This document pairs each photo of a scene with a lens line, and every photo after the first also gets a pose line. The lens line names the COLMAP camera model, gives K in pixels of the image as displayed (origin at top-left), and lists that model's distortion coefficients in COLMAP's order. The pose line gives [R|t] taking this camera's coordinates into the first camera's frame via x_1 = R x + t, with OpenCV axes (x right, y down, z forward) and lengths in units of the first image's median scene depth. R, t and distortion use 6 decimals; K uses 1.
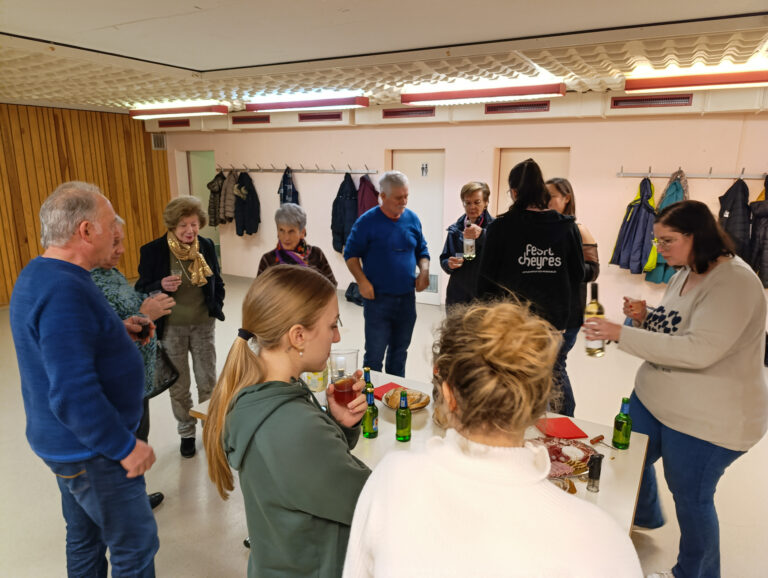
lens RADIAL K [[524.6, 0, 386.1], [0, 524.6, 284.6], [0, 0, 1]] dist [0.002711, -0.020052]
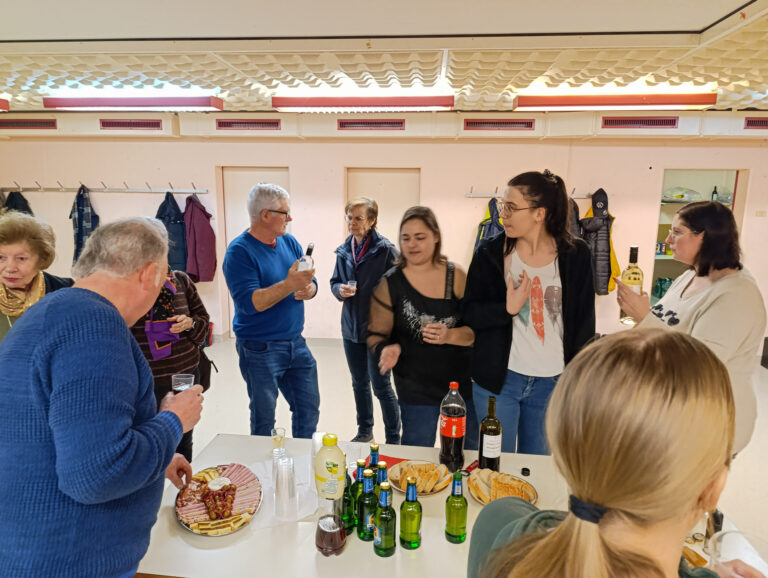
lens RADIAL K [[524.6, 0, 388.5], [0, 524.6, 290.1], [0, 0, 1]] dist [0.002711, -0.020052]
pose [[0.916178, -0.060915, 0.396116, -0.154775], [0.078239, 0.996549, -0.027710, -0.008021], [-0.393061, 0.056379, 0.917782, 0.154583]]
